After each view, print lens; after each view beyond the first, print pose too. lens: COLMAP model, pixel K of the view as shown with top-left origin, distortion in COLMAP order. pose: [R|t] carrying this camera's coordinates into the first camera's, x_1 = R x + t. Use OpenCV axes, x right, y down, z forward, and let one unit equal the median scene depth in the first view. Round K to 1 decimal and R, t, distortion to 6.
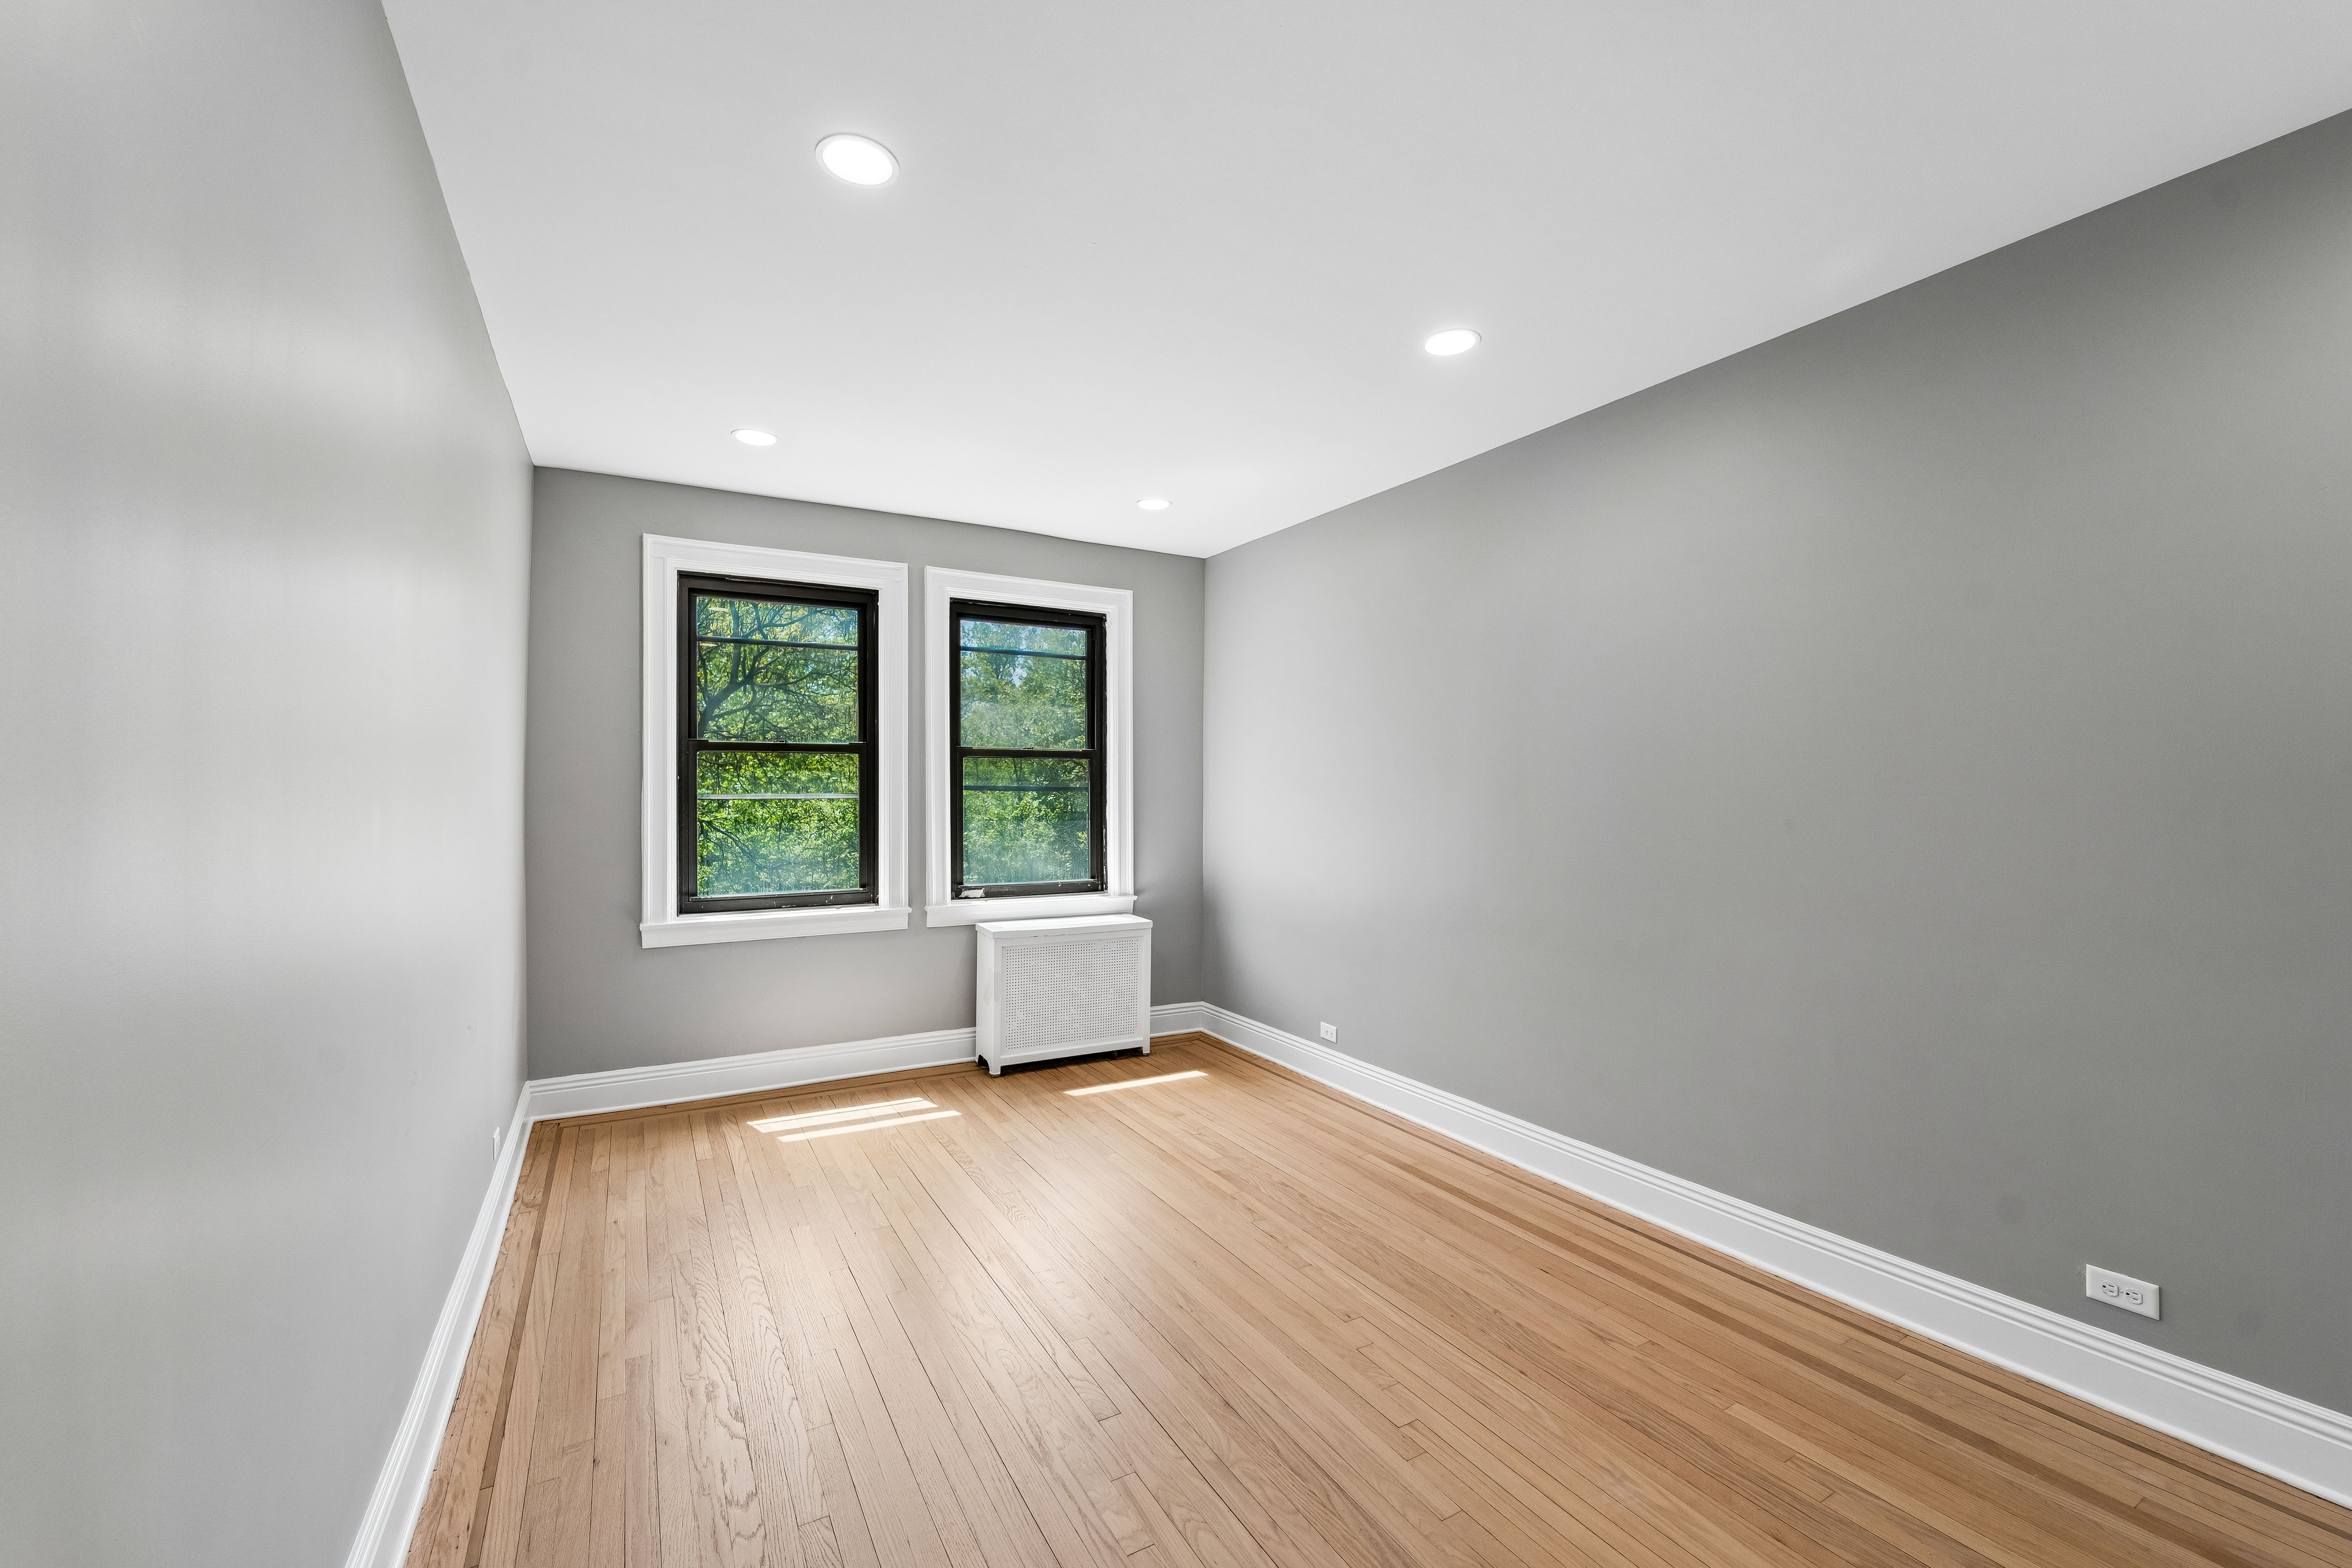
lens RADIAL K [[951.4, 0, 1161.6], [0, 951.4, 773.7], [0, 0, 1]] dist [0.000757, -0.000511]
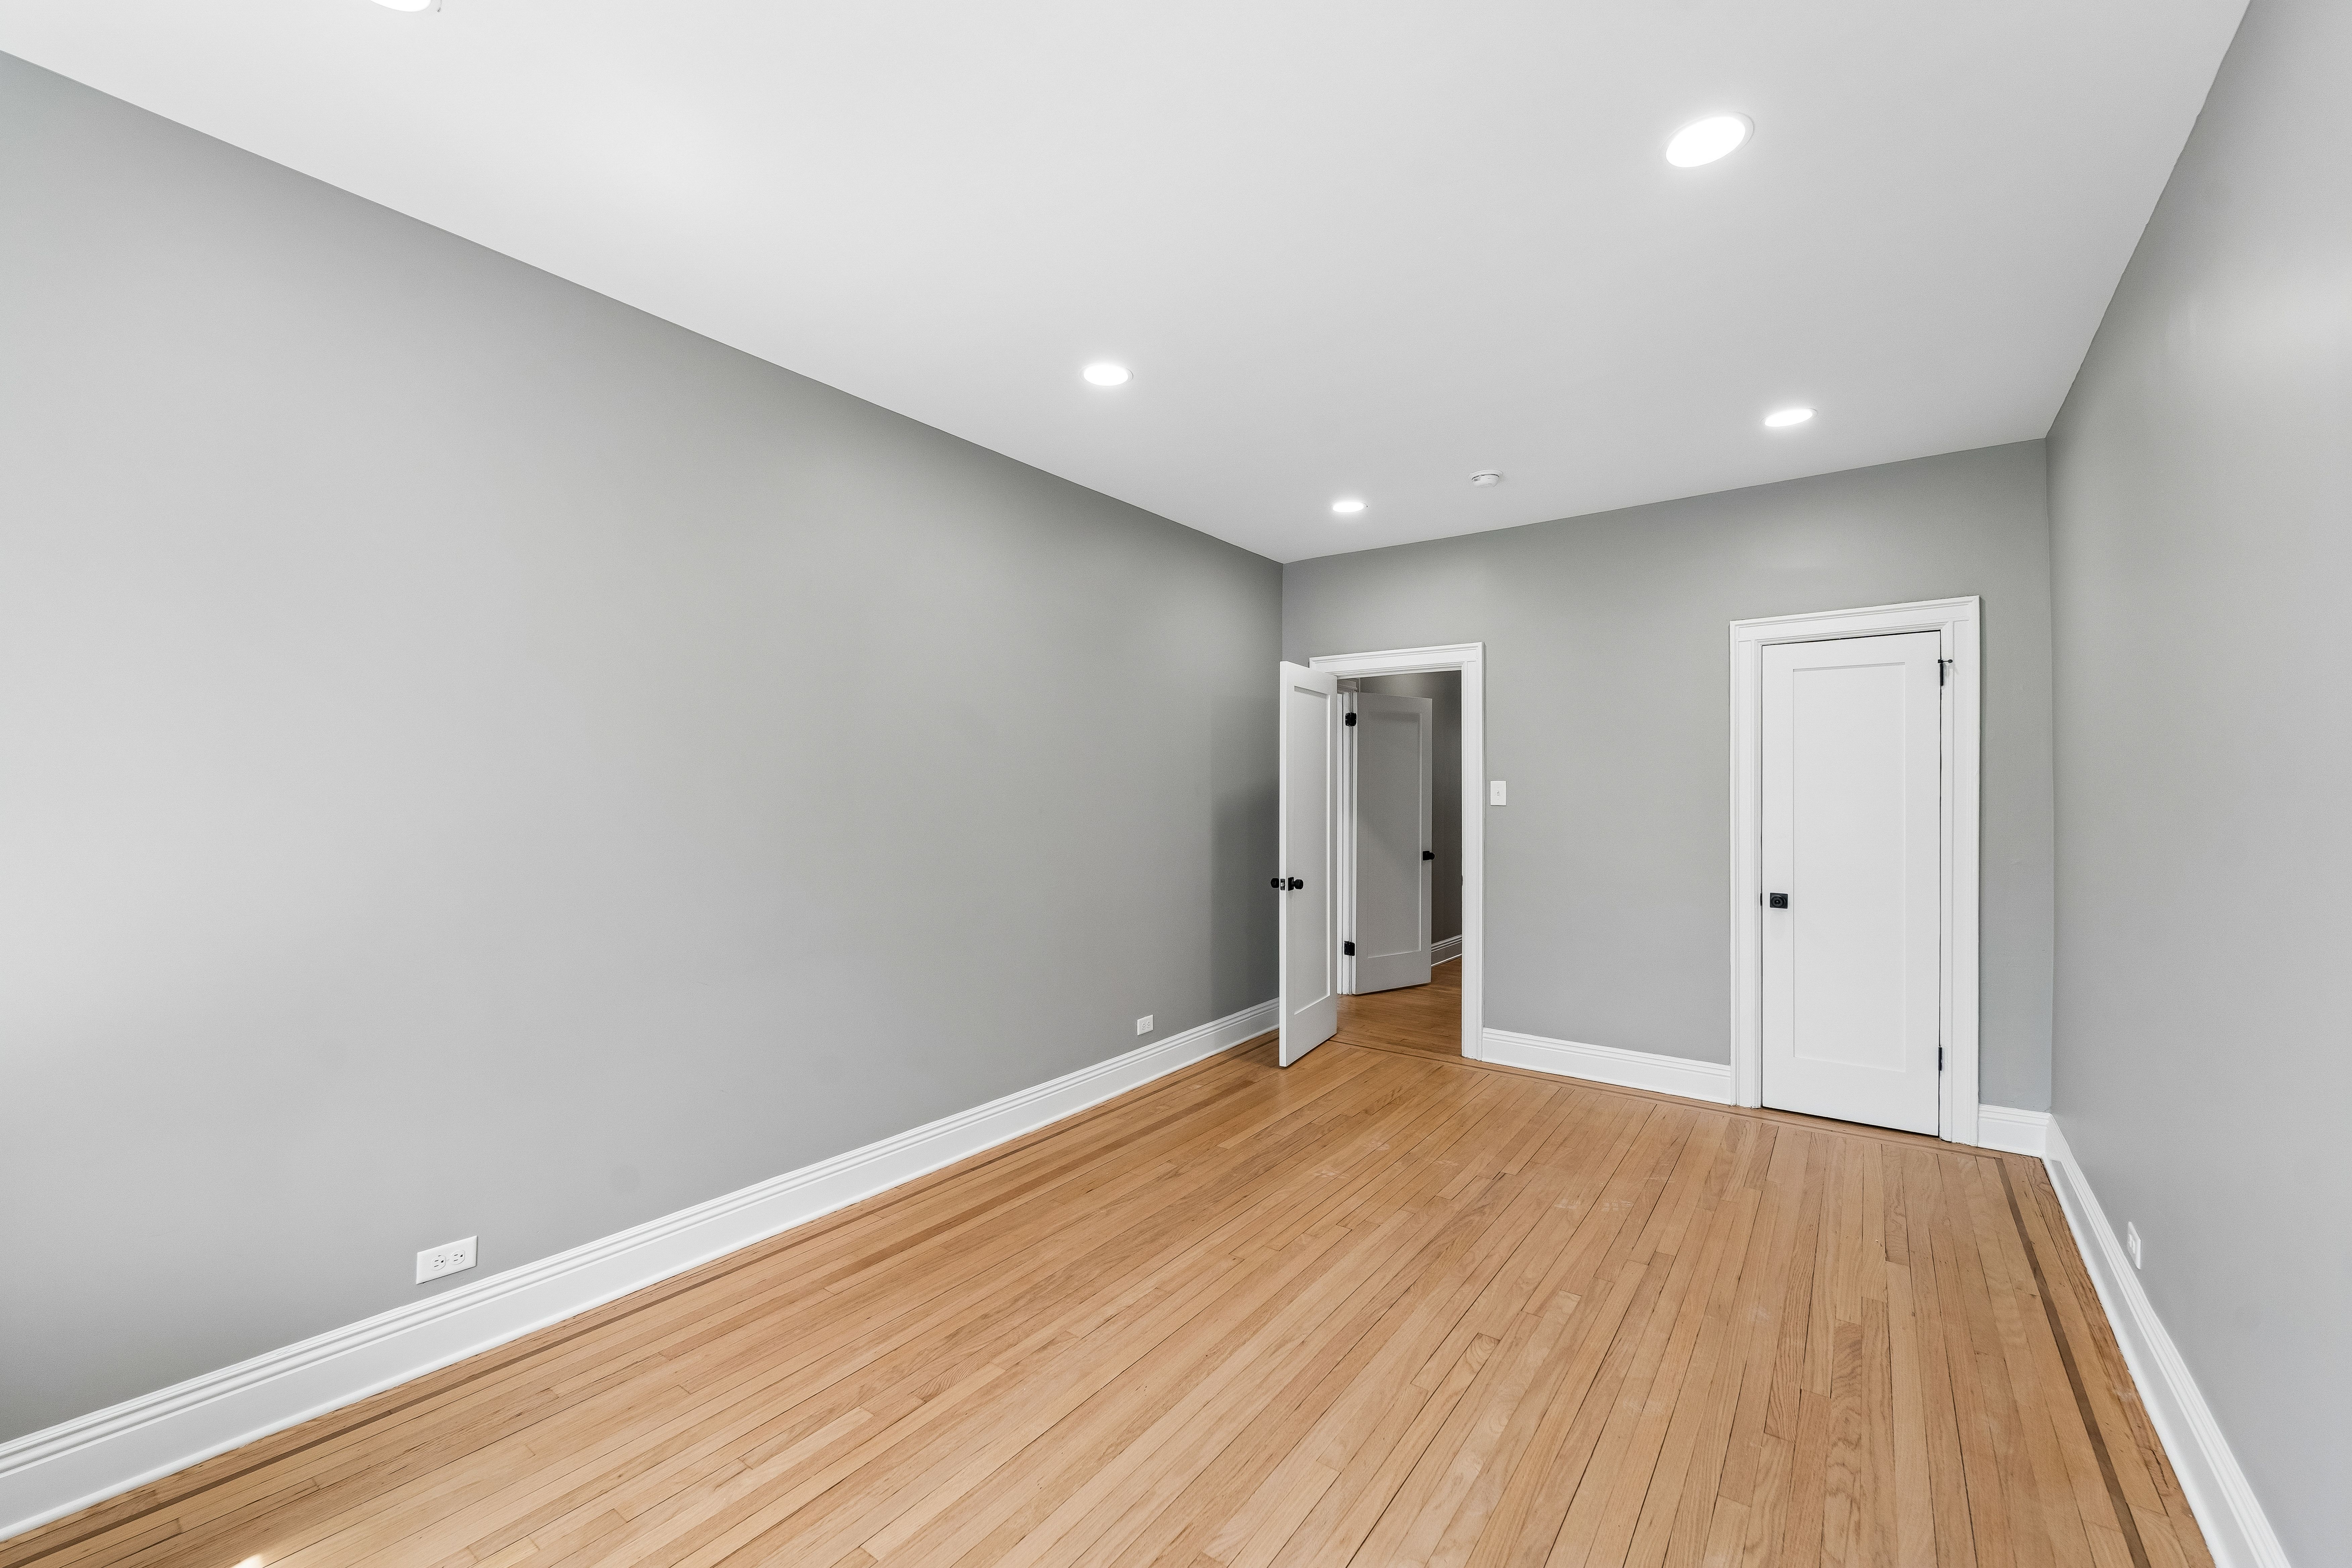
lens RADIAL K [[951.4, 0, 1161.6], [0, 951.4, 773.7], [0, 0, 1]] dist [0.000757, -0.000511]
pose [[-0.413282, 0.018458, 0.910416, -0.721846], [-0.021239, 0.999327, -0.029902, 0.037100], [-0.910355, -0.031694, -0.412612, 1.422732]]
